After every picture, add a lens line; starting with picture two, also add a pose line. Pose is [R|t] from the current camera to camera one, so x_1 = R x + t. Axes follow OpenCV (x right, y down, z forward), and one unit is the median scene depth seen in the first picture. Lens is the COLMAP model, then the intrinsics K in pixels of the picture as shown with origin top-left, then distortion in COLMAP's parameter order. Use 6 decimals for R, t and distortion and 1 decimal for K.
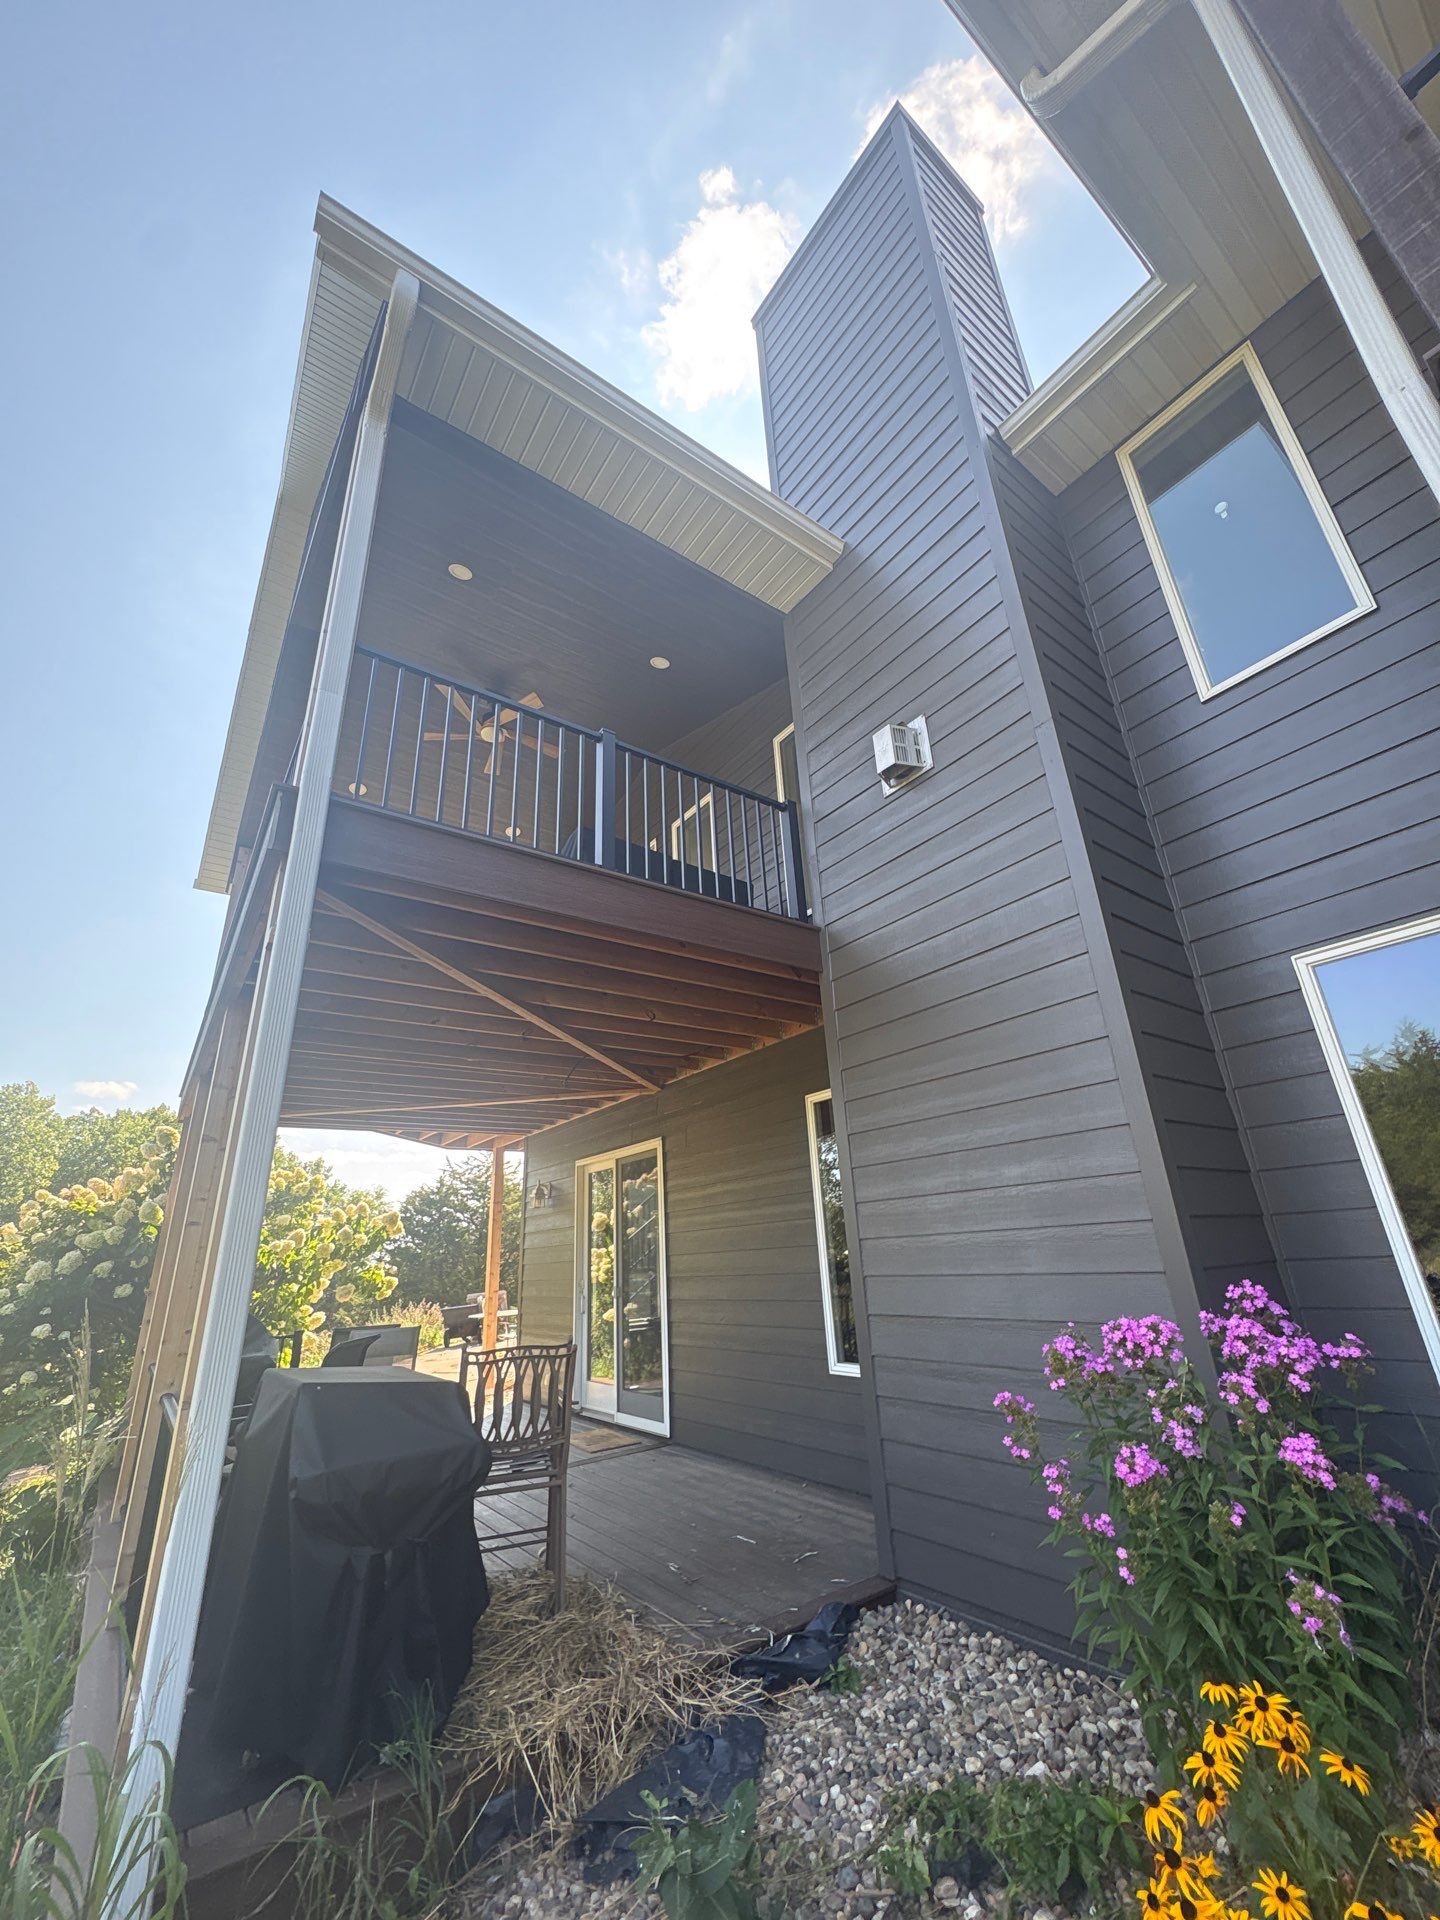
lens RADIAL K [[760.7, 0, 716.1], [0, 760.7, 964.9], [0, 0, 1]] dist [-0.000245, -0.000279]
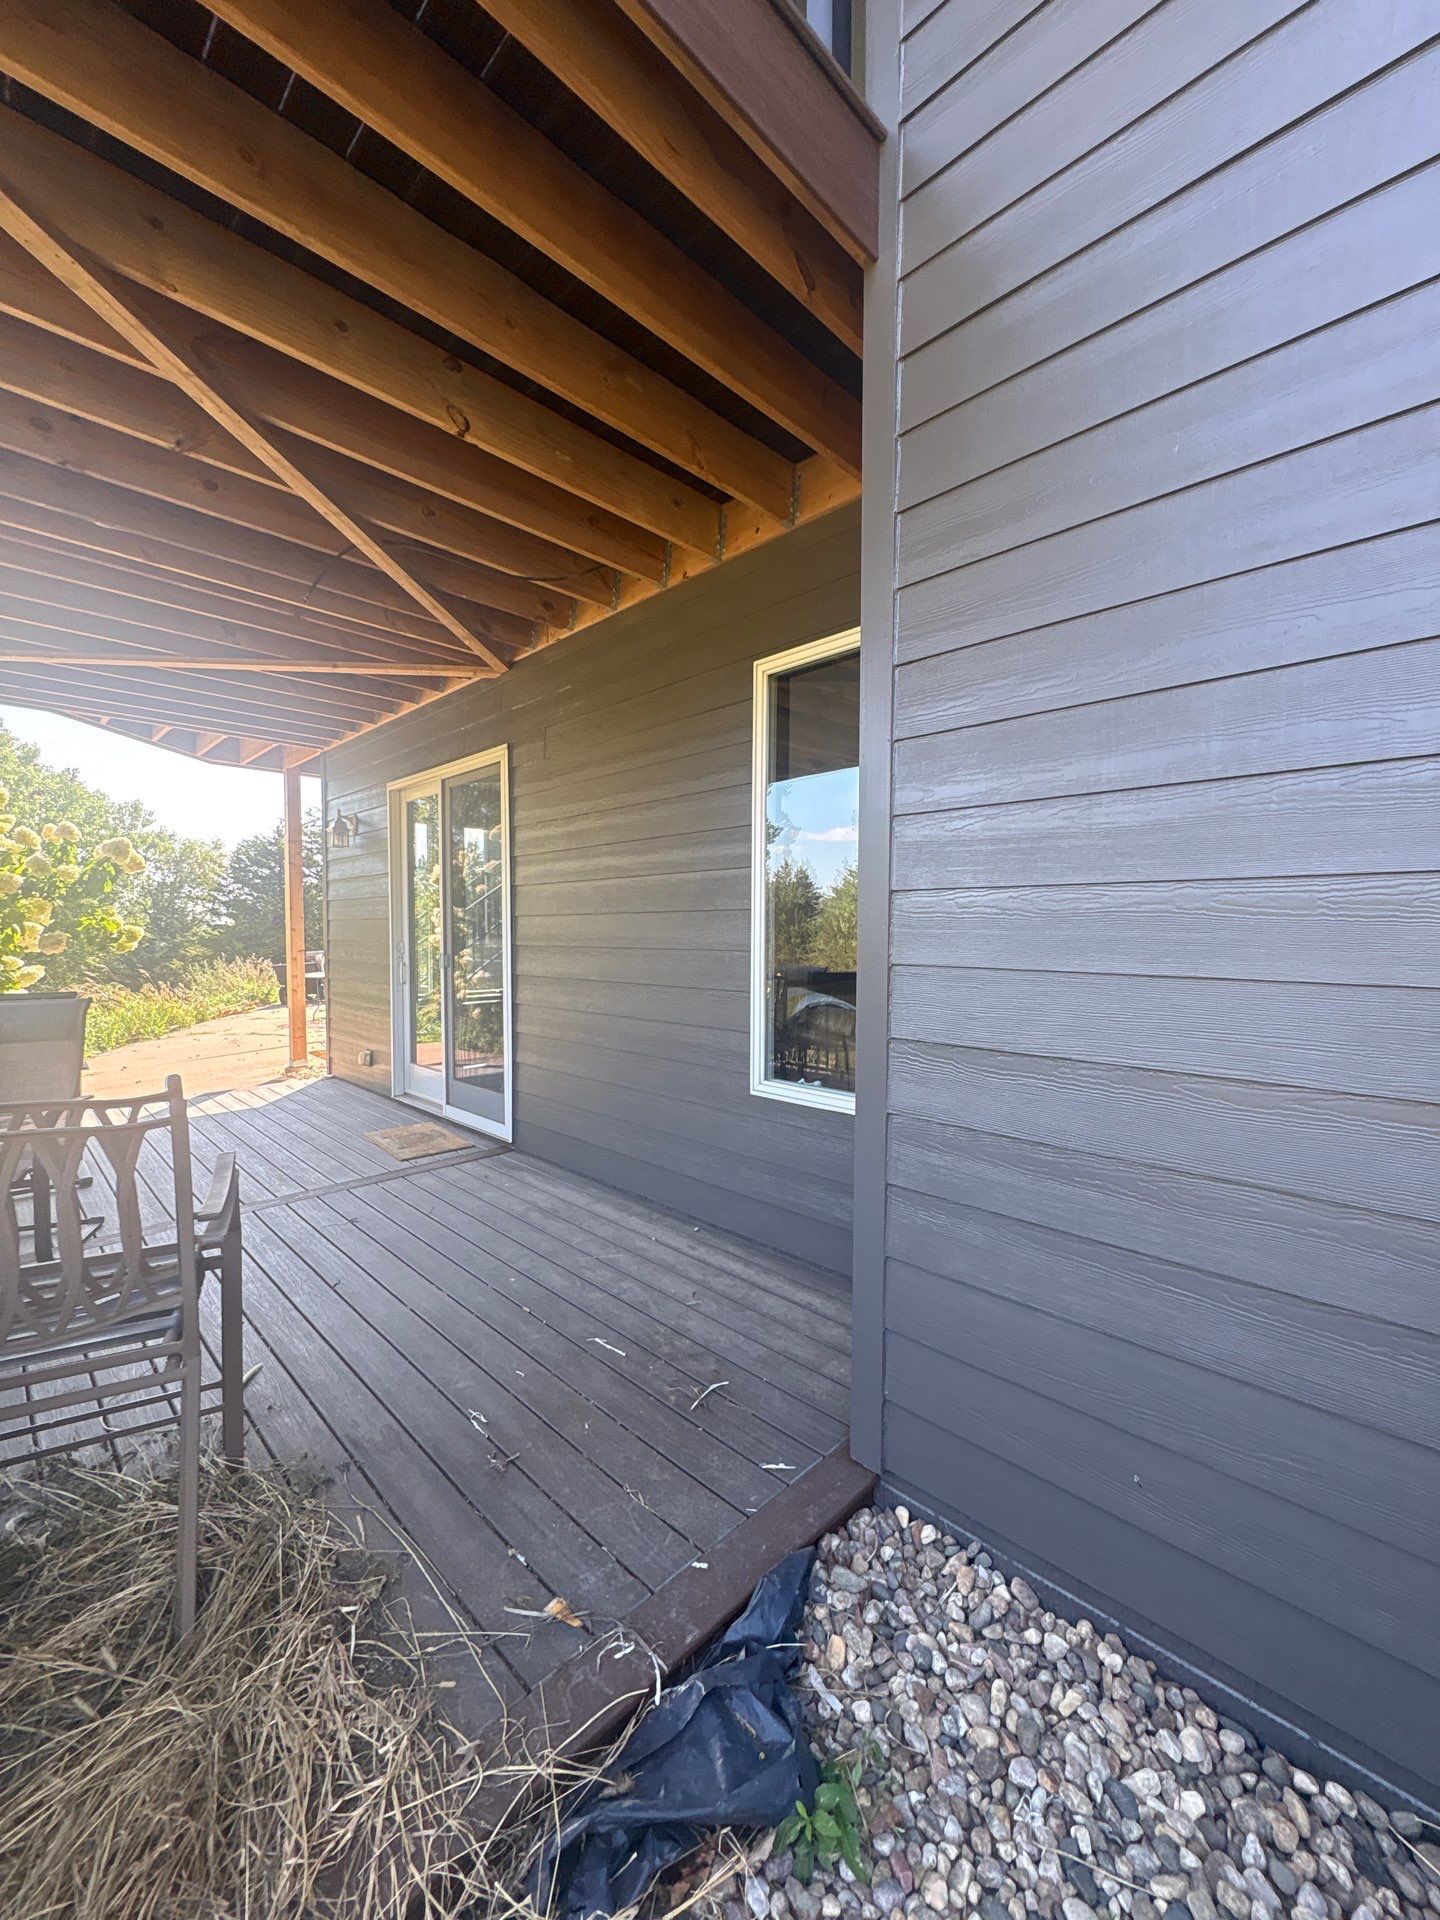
lens RADIAL K [[760.7, 0, 716.1], [0, 760.7, 964.9], [0, 0, 1]] dist [-0.000245, -0.000279]
pose [[0.985156, 0.045744, 0.165457, 0.005323], [-0.107767, 0.915050, 0.388677, 0.147597], [-0.133622, -0.400738, 0.906396, 0.364947]]
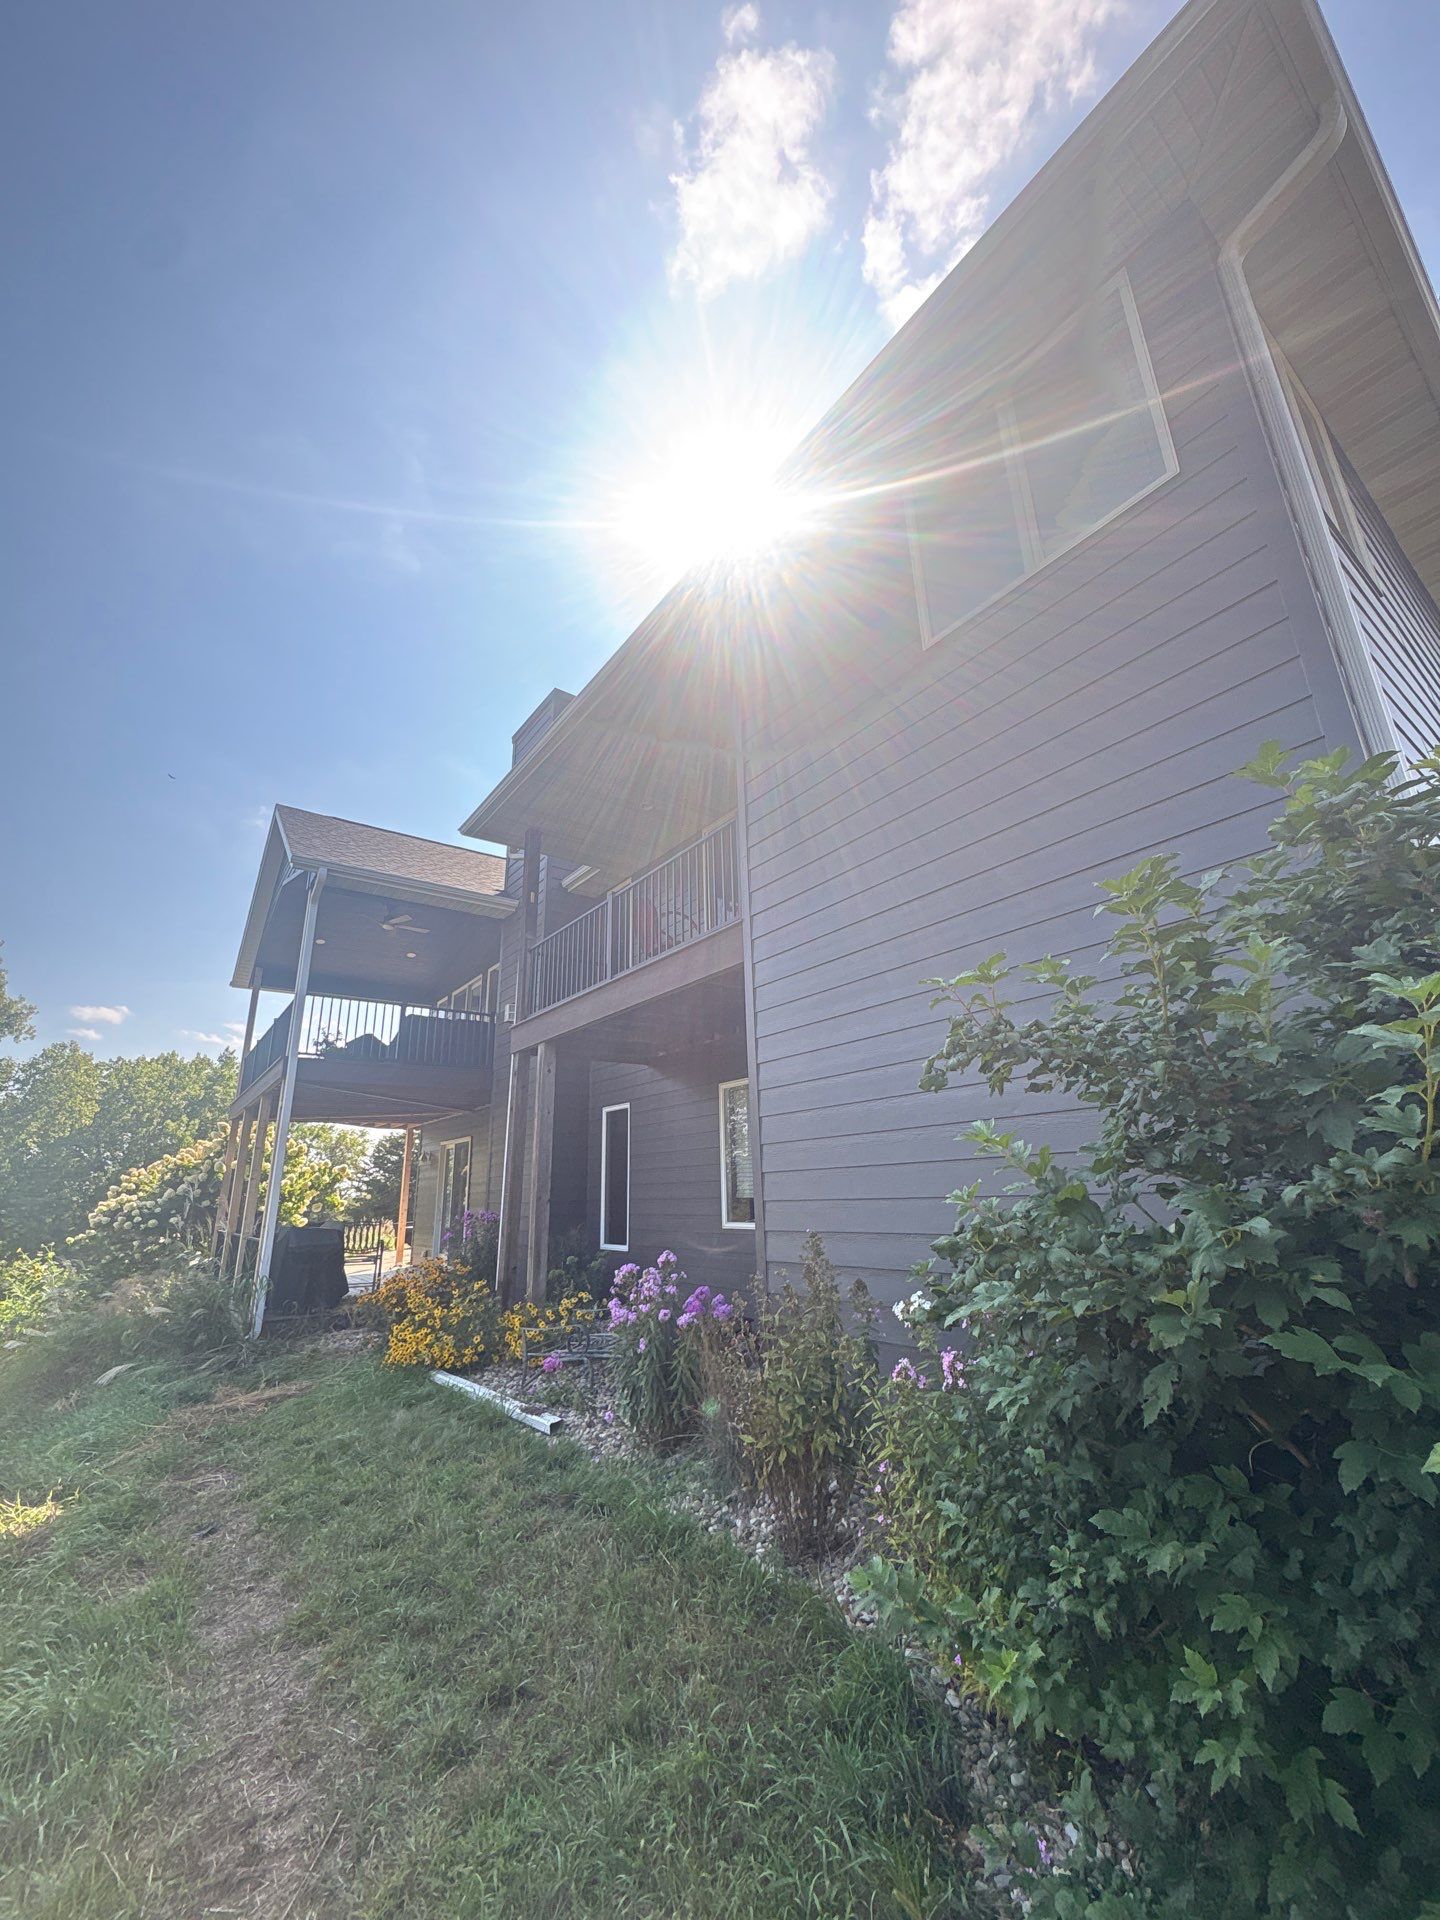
lens RADIAL K [[753.3, 0, 705.6], [0, 753.3, 965.8], [0, 0, 1]] dist [0.001593, 0.000150]
pose [[0.999682, 0.025171, 0.001763, 0.630941], [-0.025232, 0.996911, 0.074382, -0.456307], [0.000115, -0.074402, 0.997228, -1.131551]]
